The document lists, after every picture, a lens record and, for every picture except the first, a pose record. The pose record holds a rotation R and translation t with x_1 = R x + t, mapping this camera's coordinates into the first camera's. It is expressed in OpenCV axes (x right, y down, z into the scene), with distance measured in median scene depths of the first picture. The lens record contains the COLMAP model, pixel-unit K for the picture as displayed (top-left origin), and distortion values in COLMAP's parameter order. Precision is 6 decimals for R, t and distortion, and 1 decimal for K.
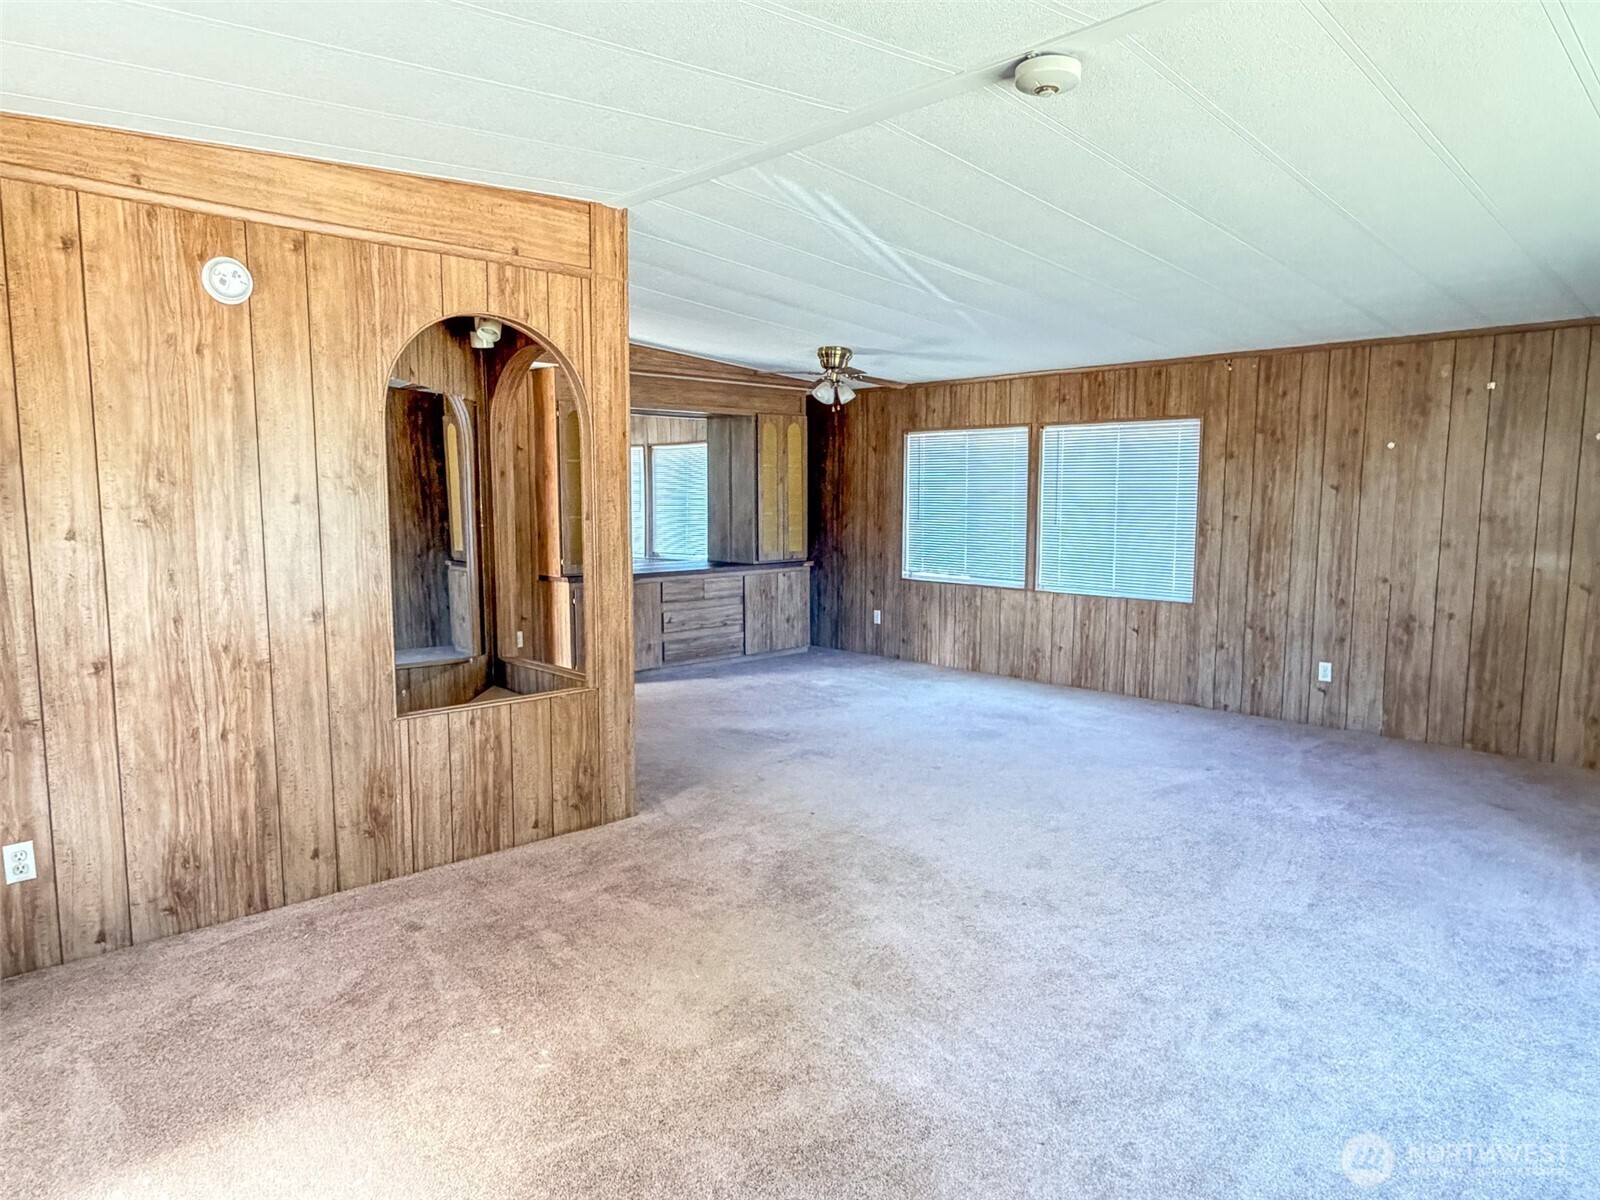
lens RADIAL K [[1016.2, 0, 804.1], [0, 1016.2, 604.4], [0, 0, 1]] dist [-0.000024, 0.001678]
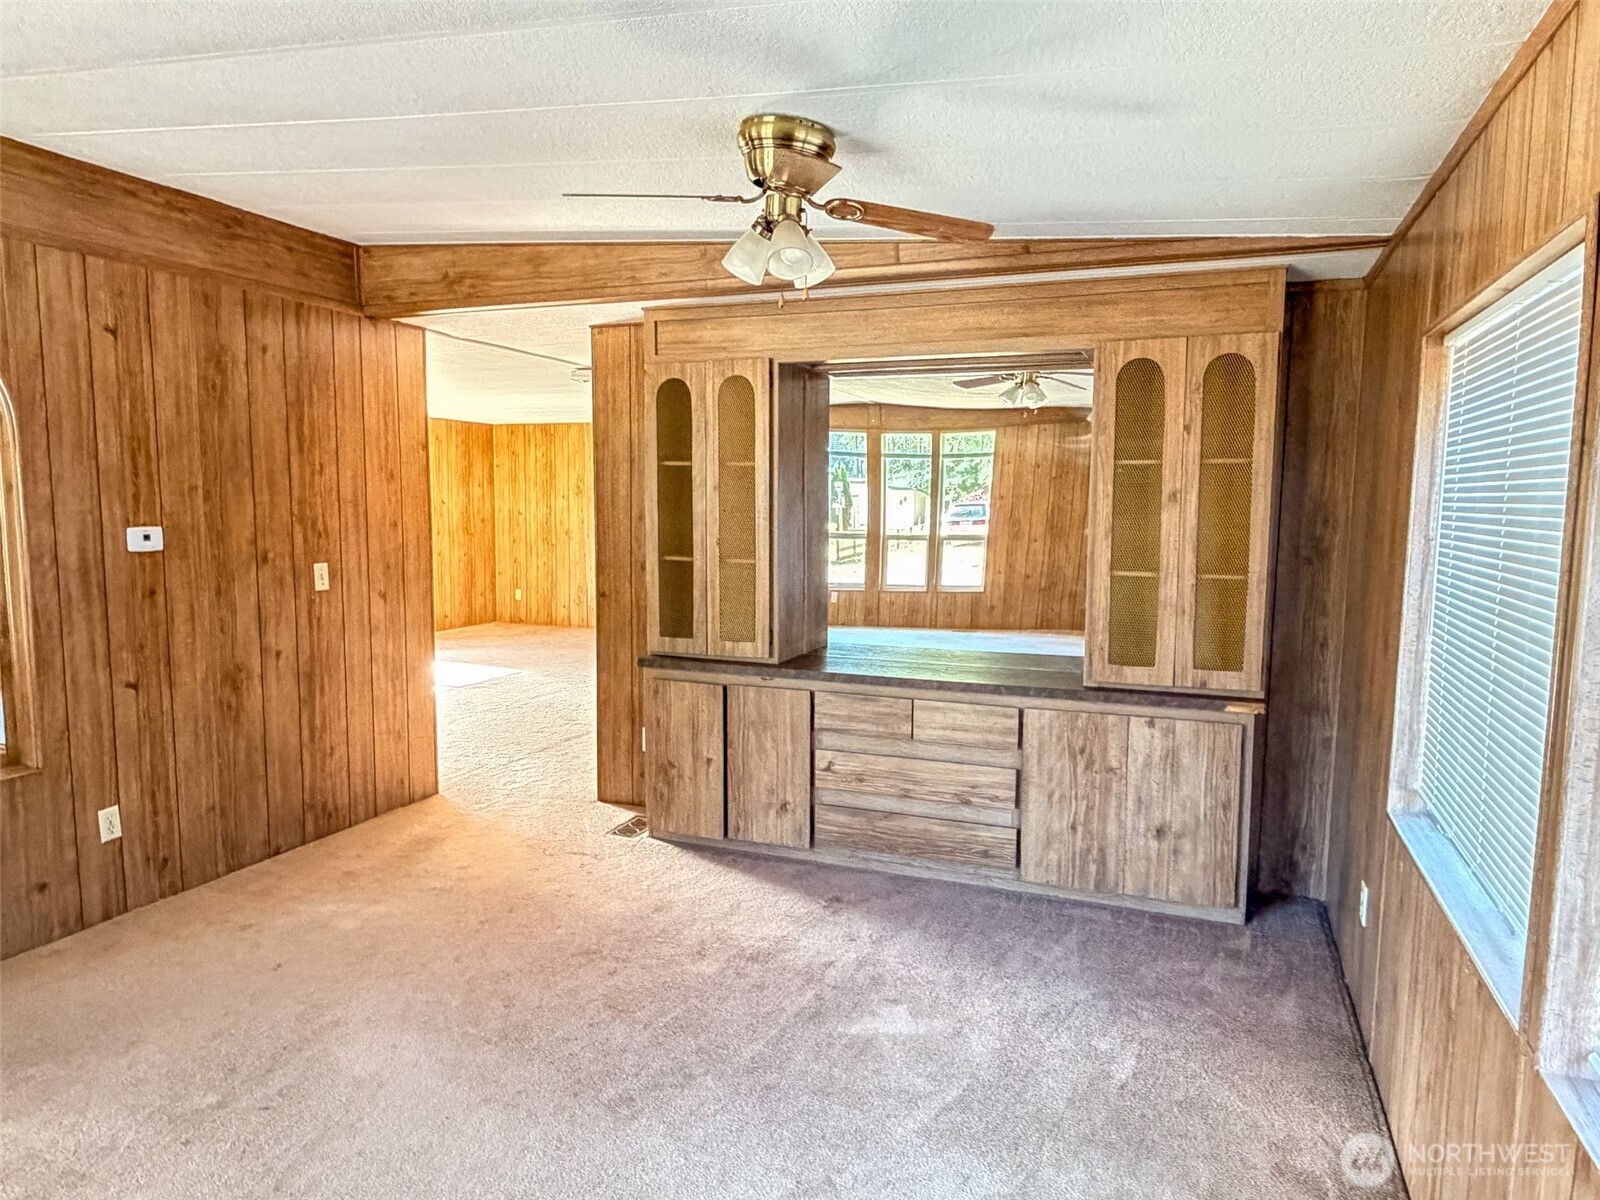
lens RADIAL K [[1016.2, 0, 804.1], [0, 1016.2, 604.4], [0, 0, 1]] dist [-0.000024, 0.001678]
pose [[0.404217, 0.096227, -0.909587, 0.427304], [-0.109752, 0.992368, 0.056211, -0.122911], [0.908054, 0.077108, 0.411694, 1.004343]]
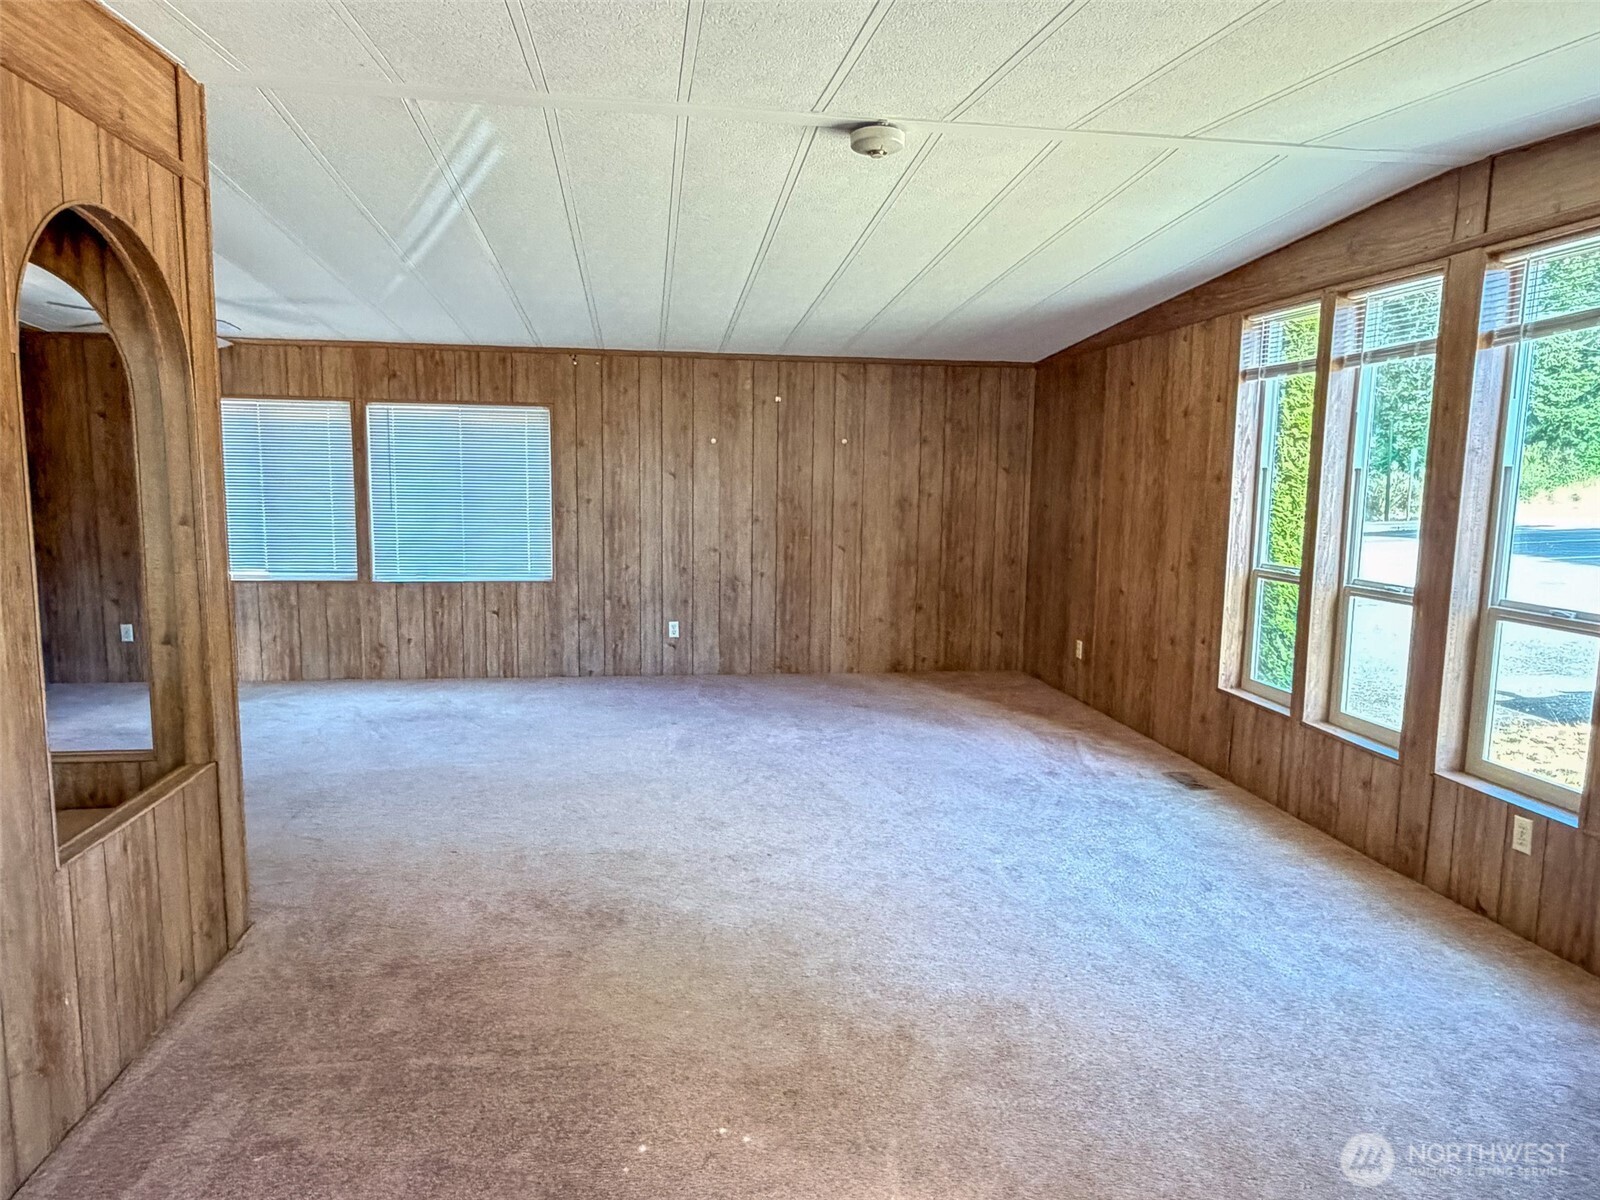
lens RADIAL K [[1024.9, 0, 827.1], [0, 1024.9, 604.8], [0, 0, 1]] dist [0.002785, -0.000963]
pose [[0.577020, -0.098084, 0.810819, -0.345842], [0.076592, 0.994886, 0.065844, -0.026987], [-0.813130, 0.024109, 0.581582, 0.153030]]
